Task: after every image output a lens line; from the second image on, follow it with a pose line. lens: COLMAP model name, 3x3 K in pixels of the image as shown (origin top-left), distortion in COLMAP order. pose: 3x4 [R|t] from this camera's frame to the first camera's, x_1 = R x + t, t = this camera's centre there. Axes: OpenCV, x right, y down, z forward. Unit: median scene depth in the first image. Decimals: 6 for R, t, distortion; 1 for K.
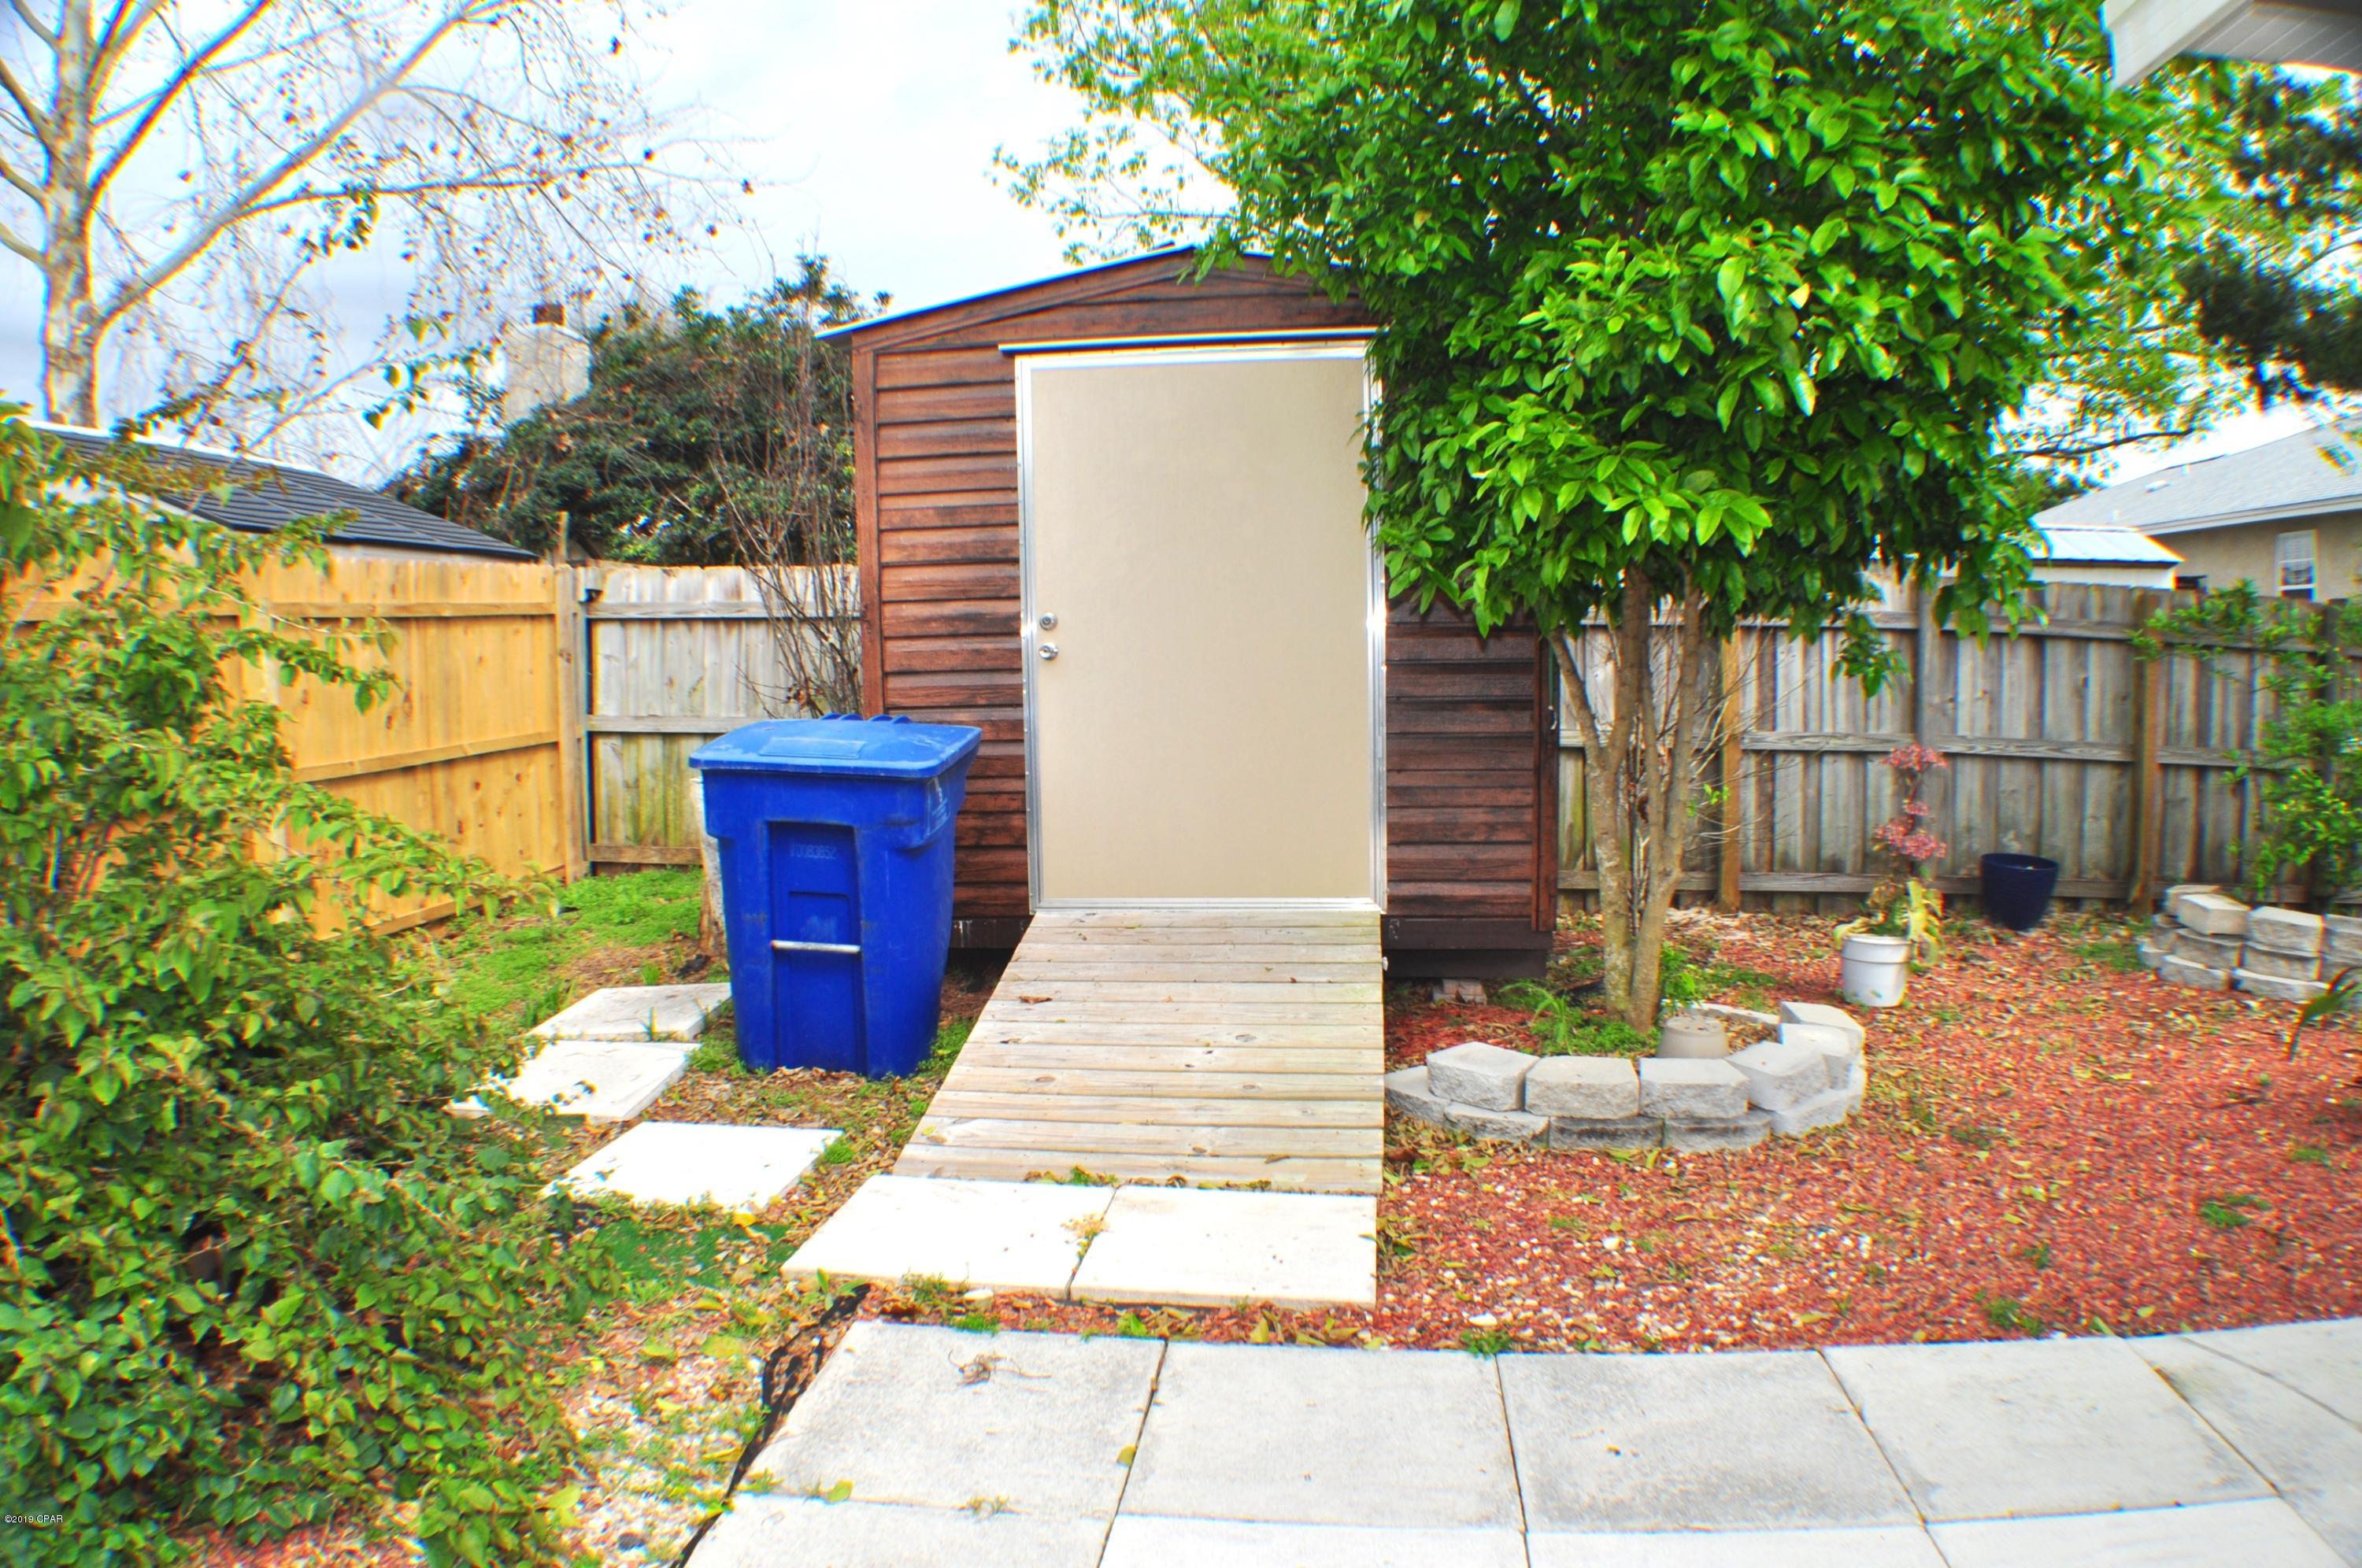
lens RADIAL K [[1516.7, 0, 1177.9], [0, 1516.7, 817.4], [0, 0, 1]] dist [-0.212368, 0.044780]
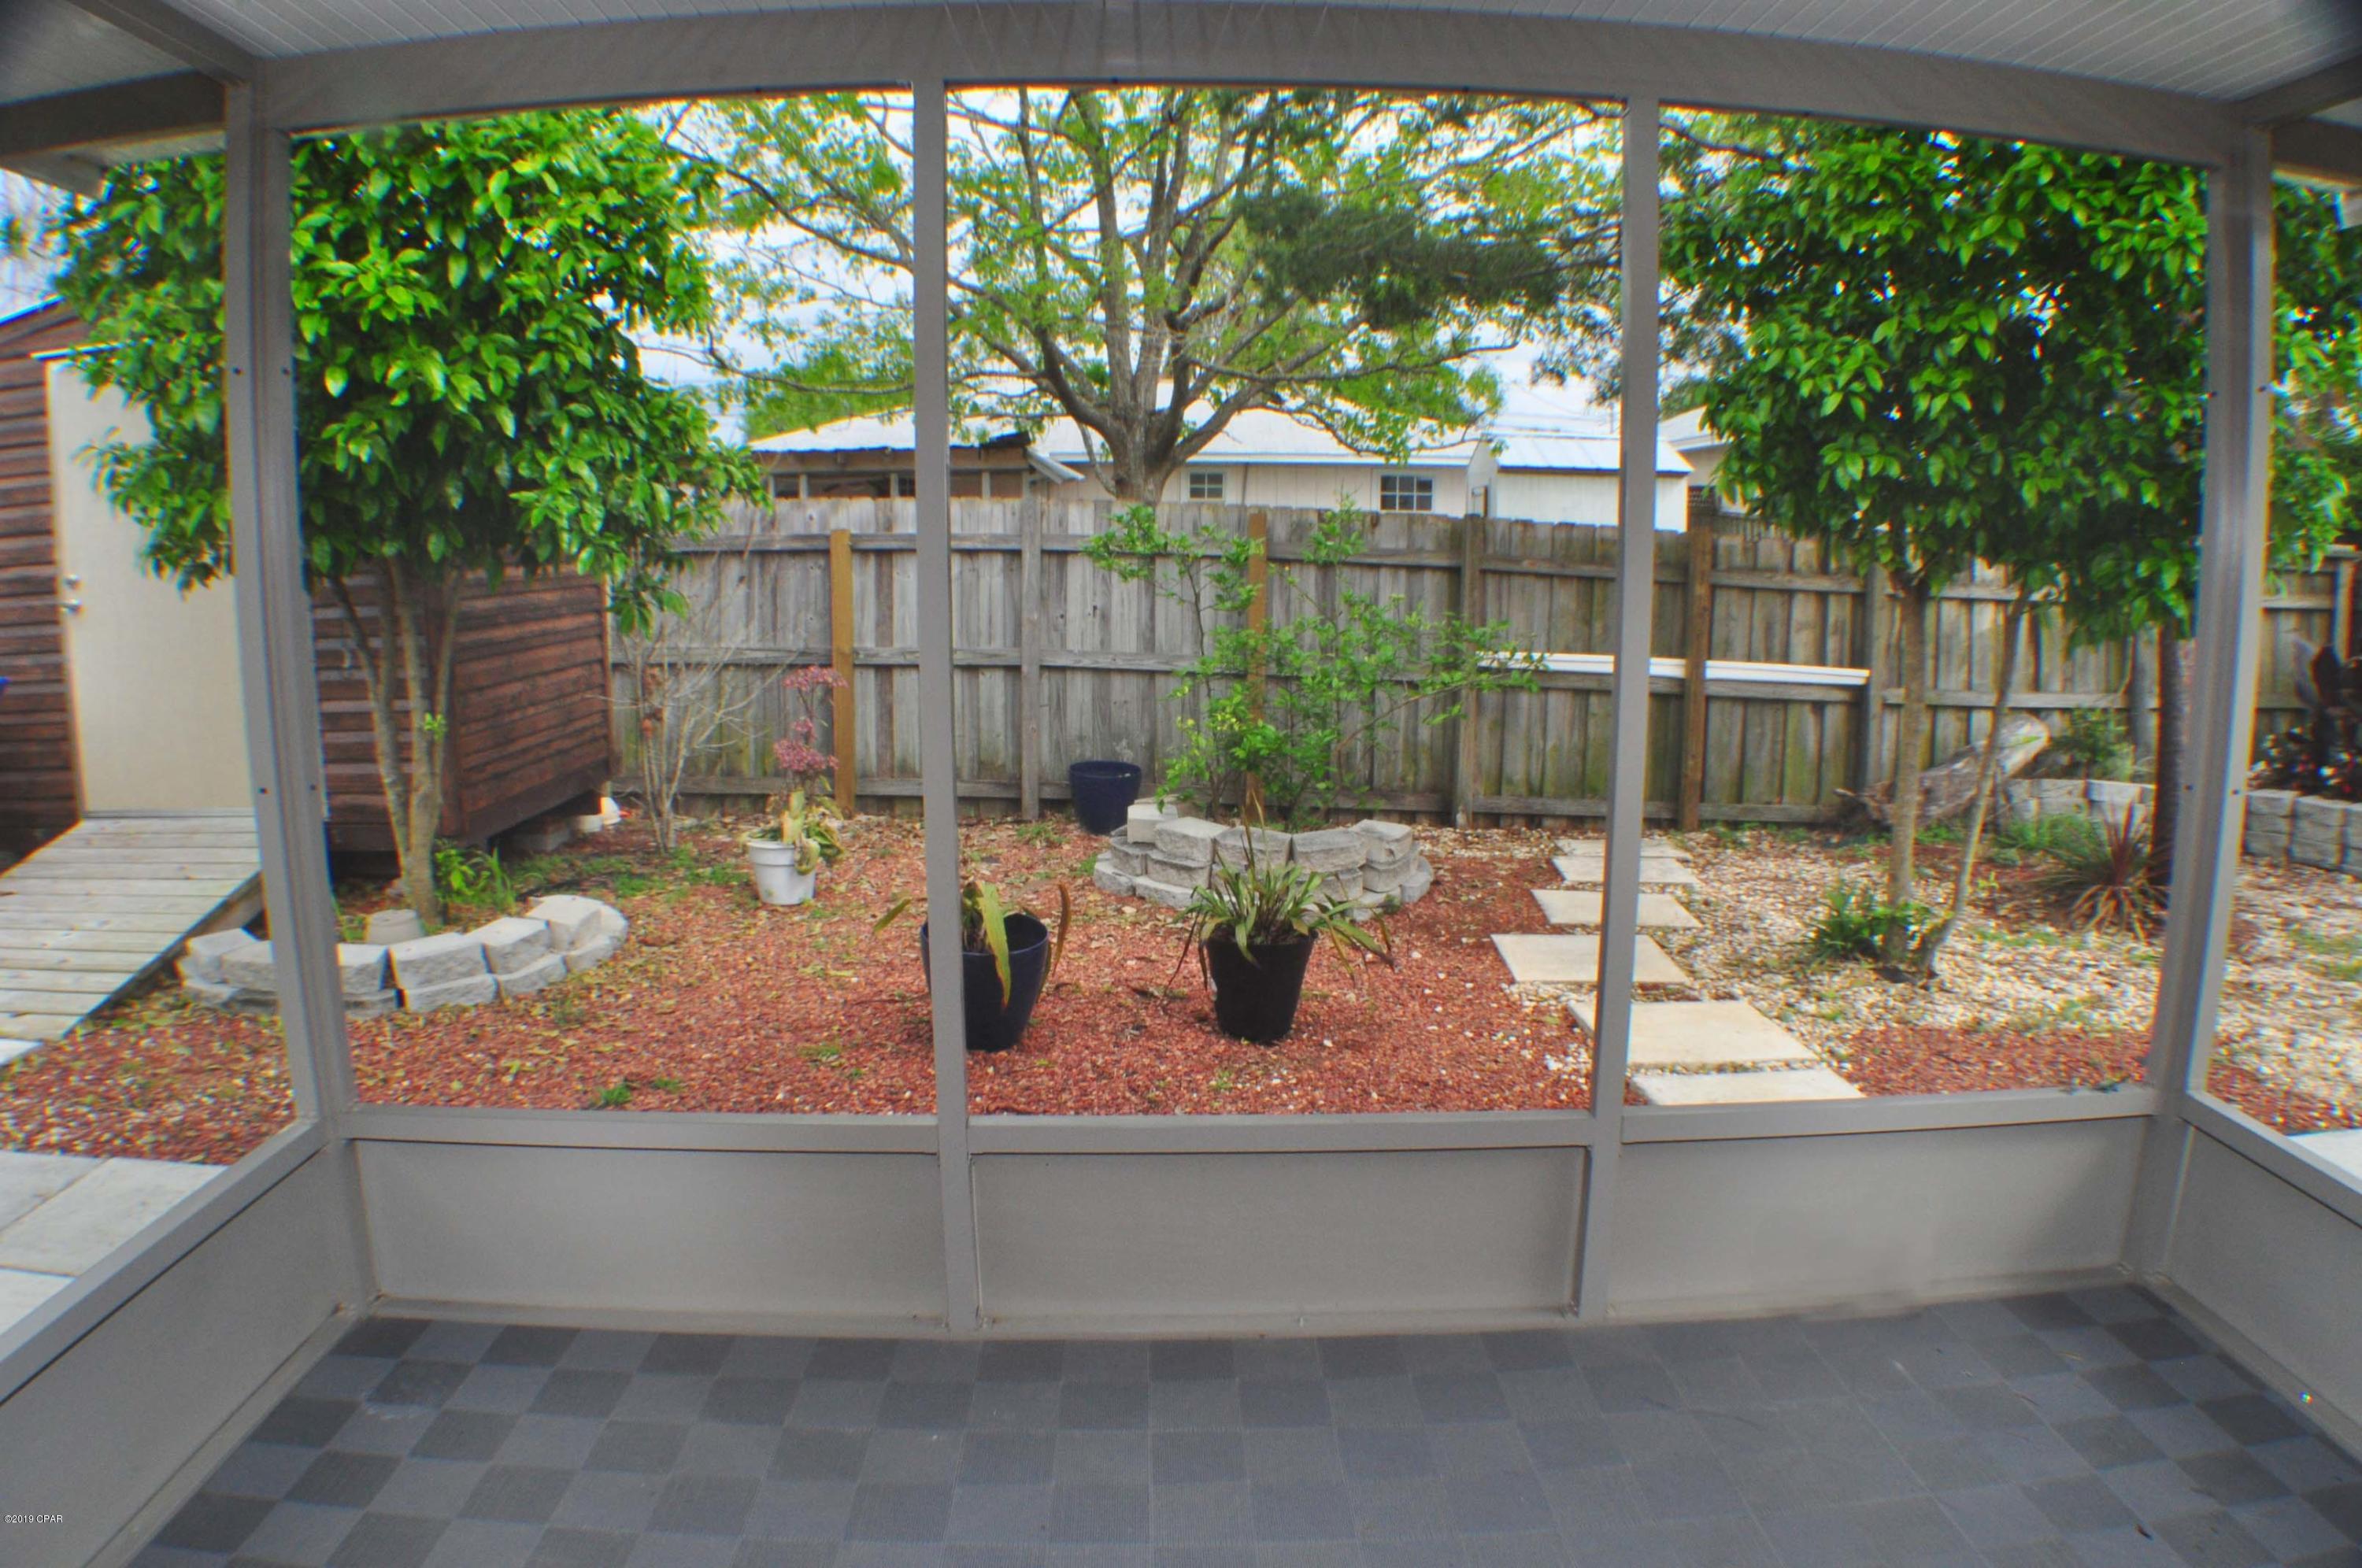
lens RADIAL K [[1516.7, 0, 1177.9], [0, 1516.7, 817.4], [0, 0, 1]] dist [-0.212368, 0.044780]
pose [[0.990559, -0.009342, 0.136767, 0.637497], [-0.000196, 0.997578, 0.069560, -0.015199], [-0.137085, -0.068930, 0.988158, -0.170080]]
